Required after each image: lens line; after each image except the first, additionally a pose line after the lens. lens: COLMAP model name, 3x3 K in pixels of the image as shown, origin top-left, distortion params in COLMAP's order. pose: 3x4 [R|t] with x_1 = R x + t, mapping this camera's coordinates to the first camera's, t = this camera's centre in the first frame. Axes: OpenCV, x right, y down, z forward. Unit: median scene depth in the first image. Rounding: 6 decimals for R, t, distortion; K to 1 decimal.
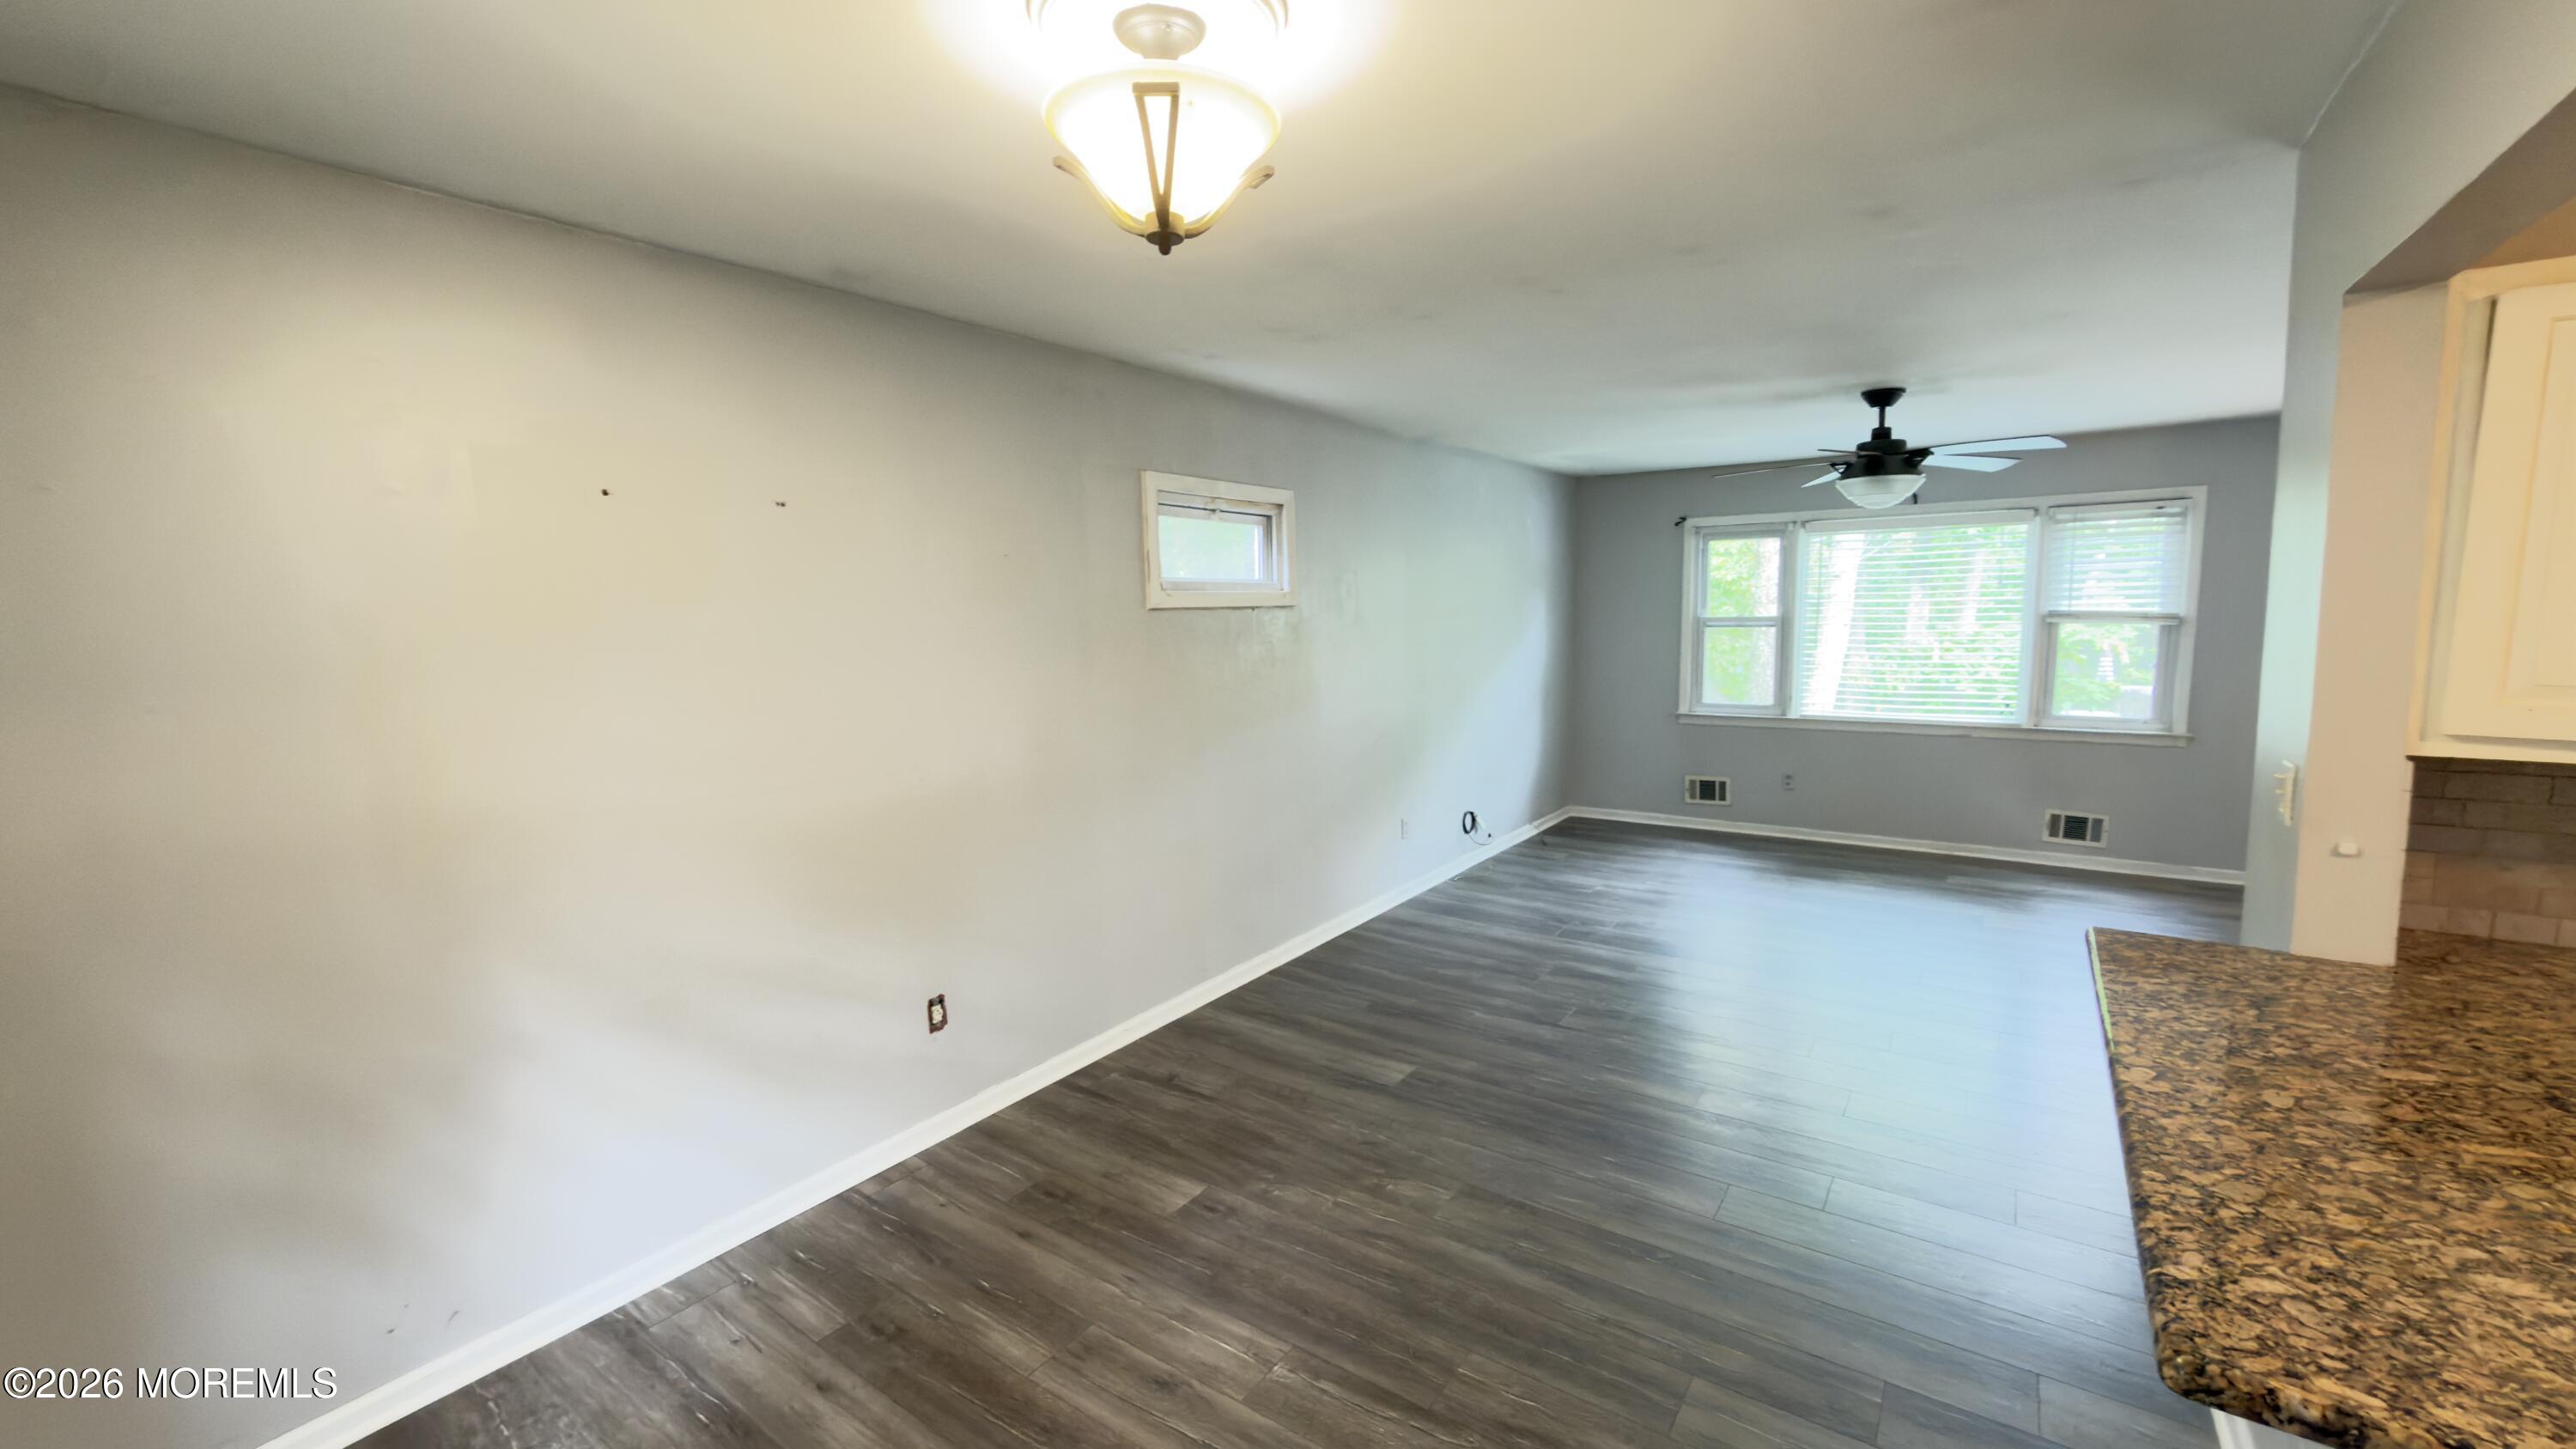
lens RADIAL K [[1027.3, 0, 1288.0], [0, 1027.3, 724.5], [0, 0, 1]] dist [-0.000678, 0.000241]
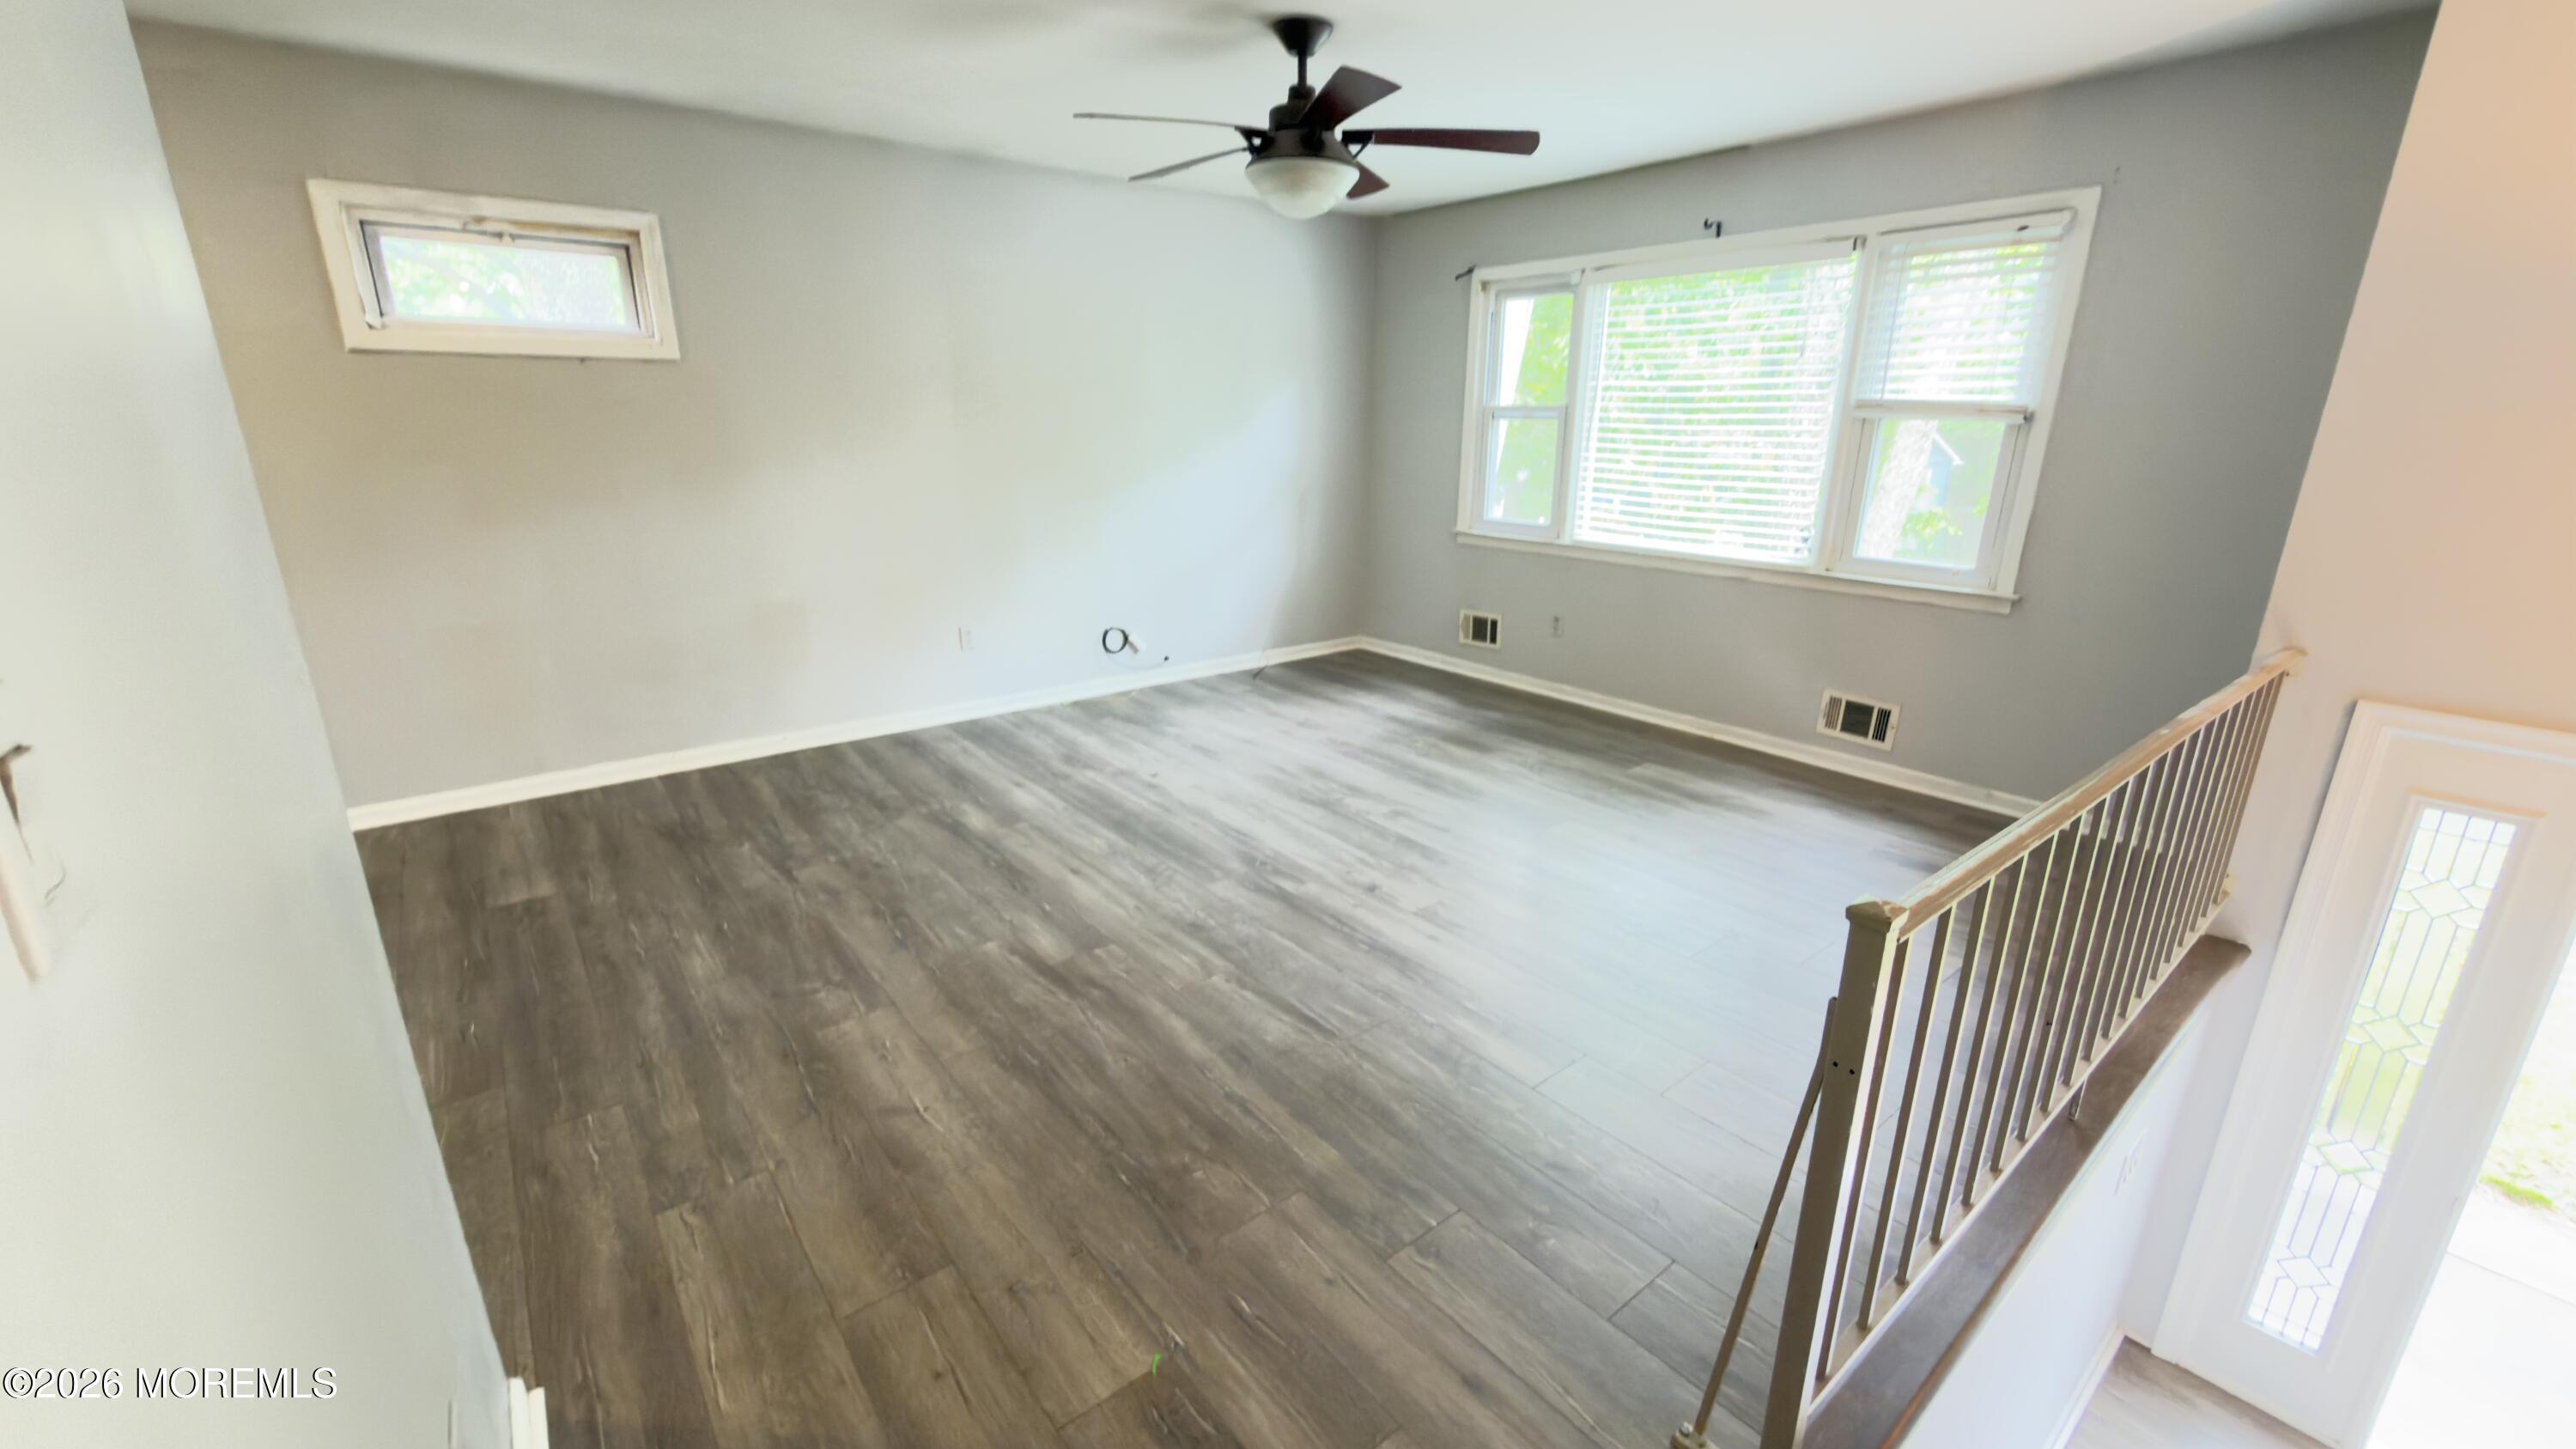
lens RADIAL K [[1027.3, 0, 1288.0], [0, 1027.3, 724.5], [0, 0, 1]] dist [-0.000678, 0.000241]
pose [[0.959577, 0.105583, -0.260890, 0.748985], [-0.056863, 0.980580, 0.187695, -0.008097], [0.275641, -0.165273, 0.946946, 0.286243]]
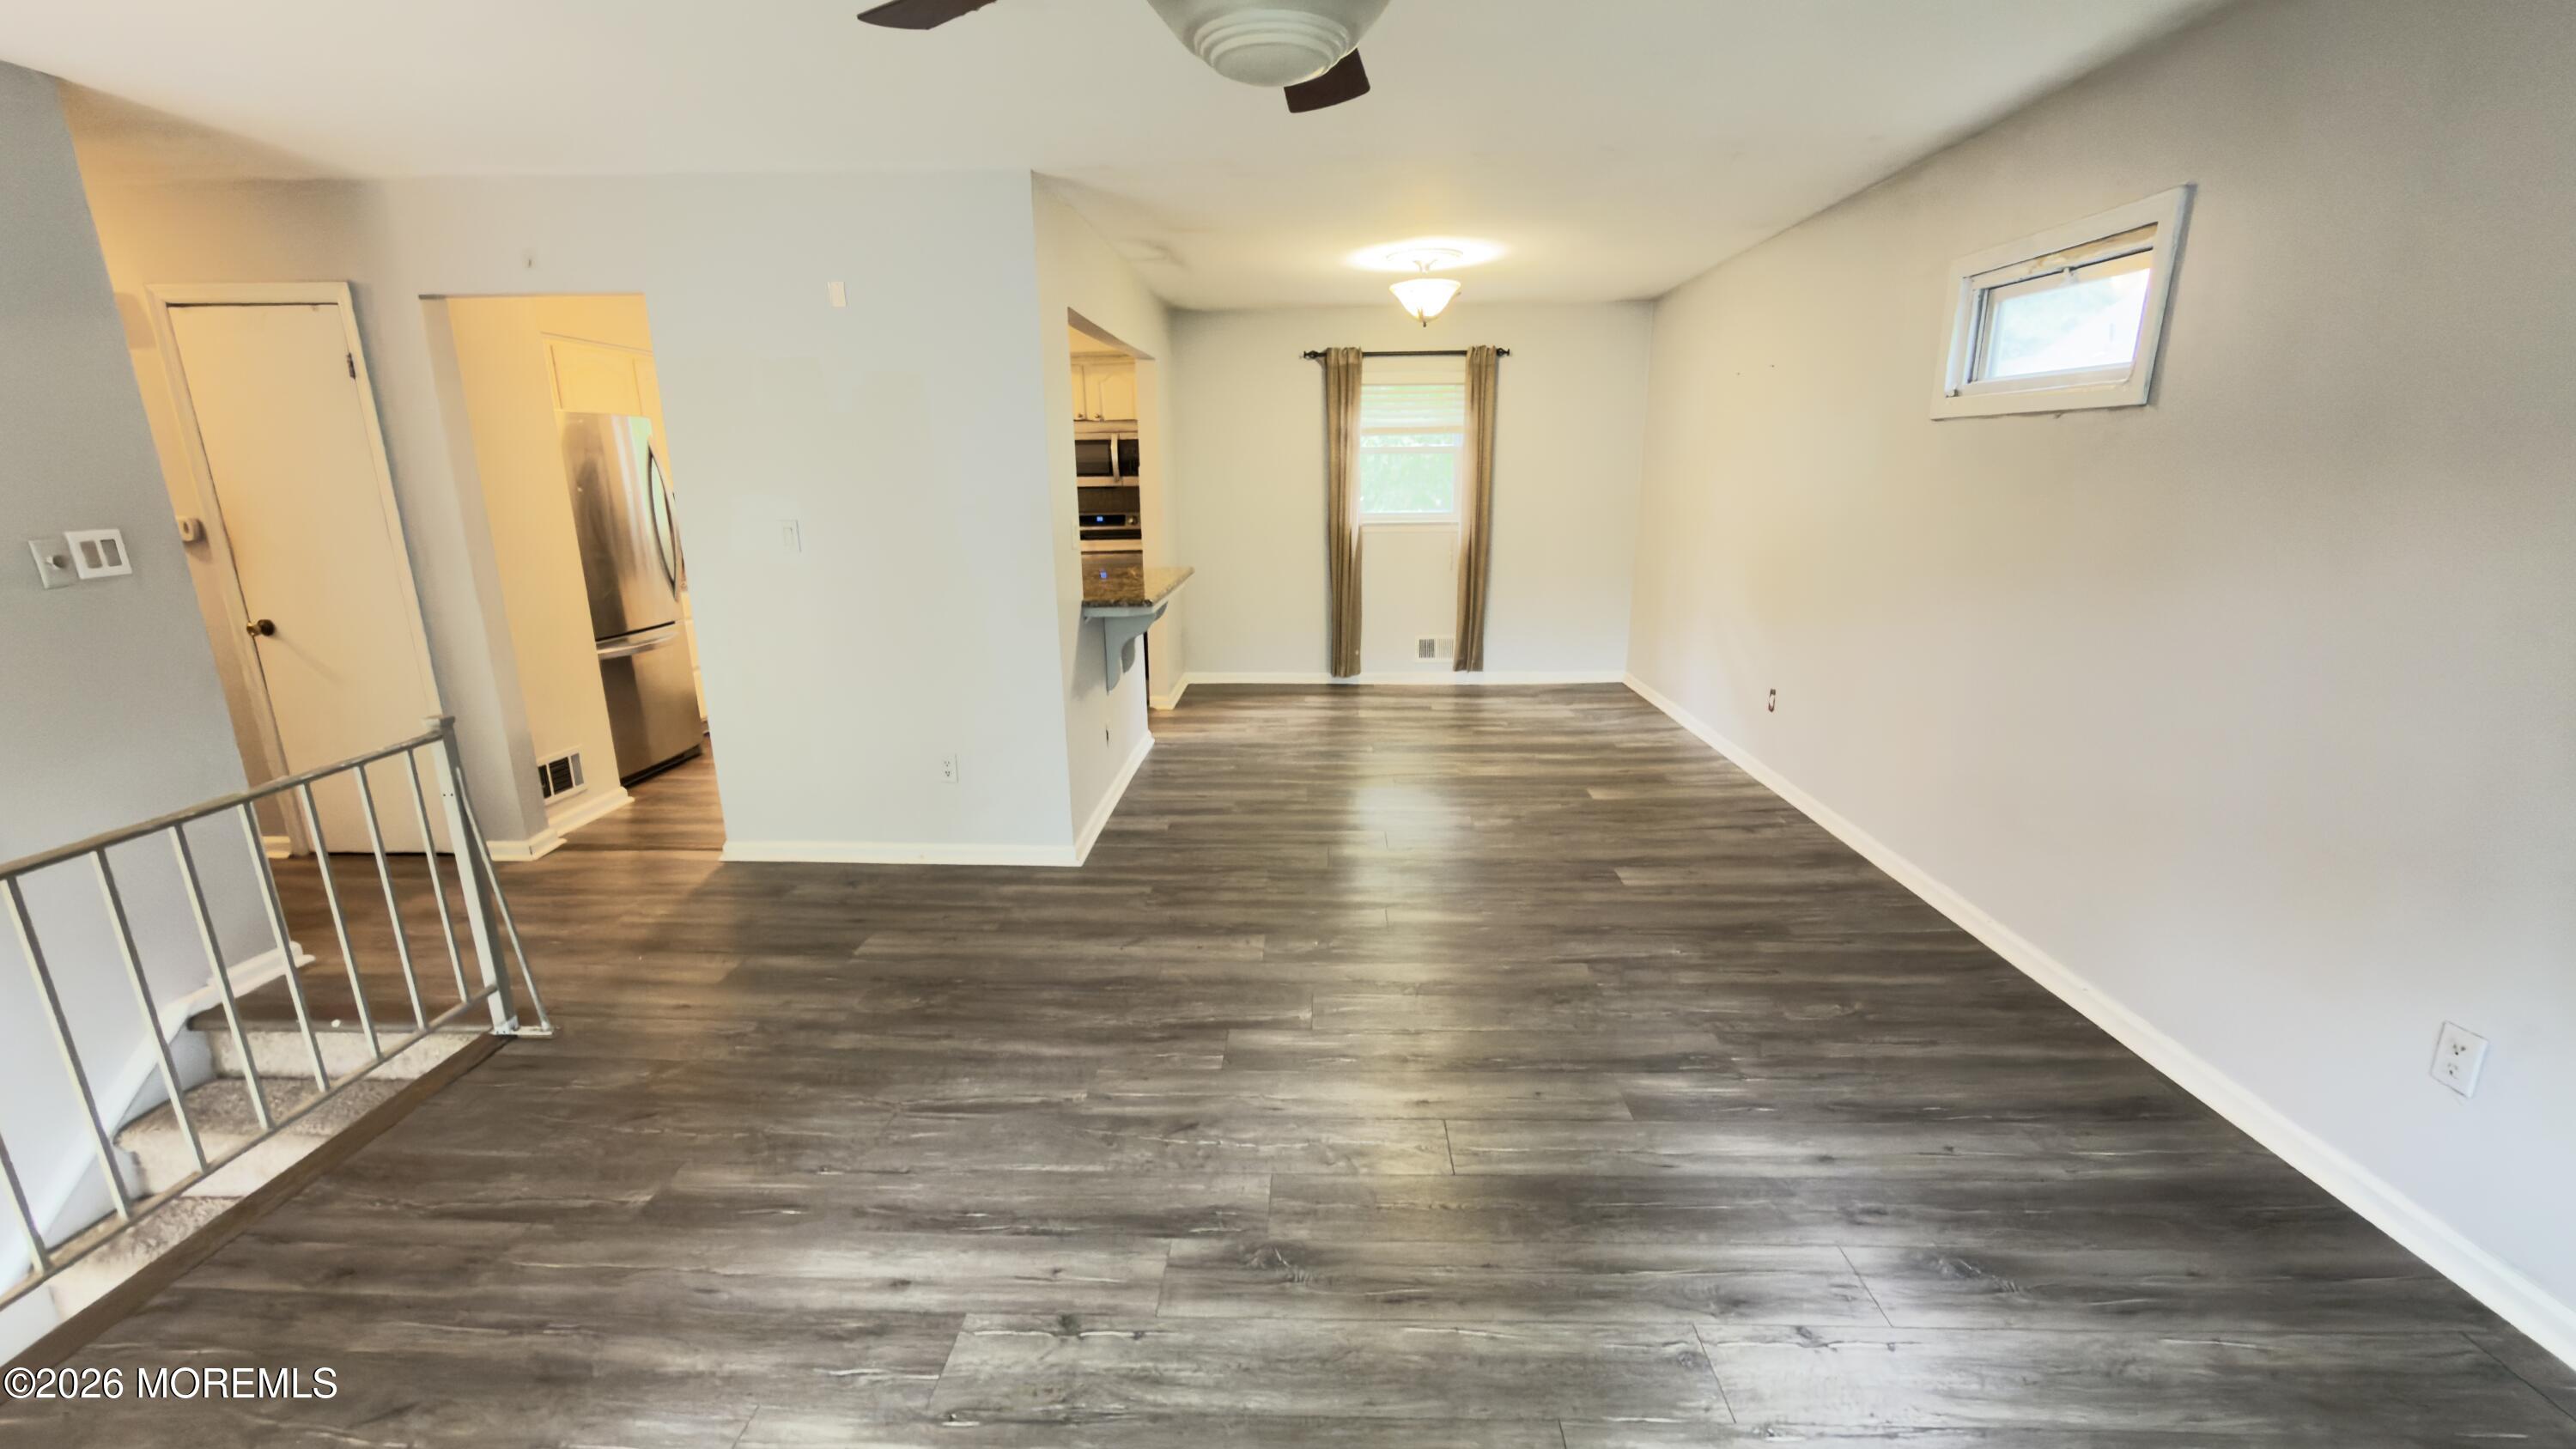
lens RADIAL K [[1027.3, 0, 1288.0], [0, 1027.3, 724.5], [0, 0, 1]] dist [-0.000678, 0.000241]
pose [[-0.837920, 0.165807, -0.519998, 0.730160], [-0.031089, 0.936692, 0.348772, -0.133372], [0.544907, 0.308409, -0.779718, 1.247060]]
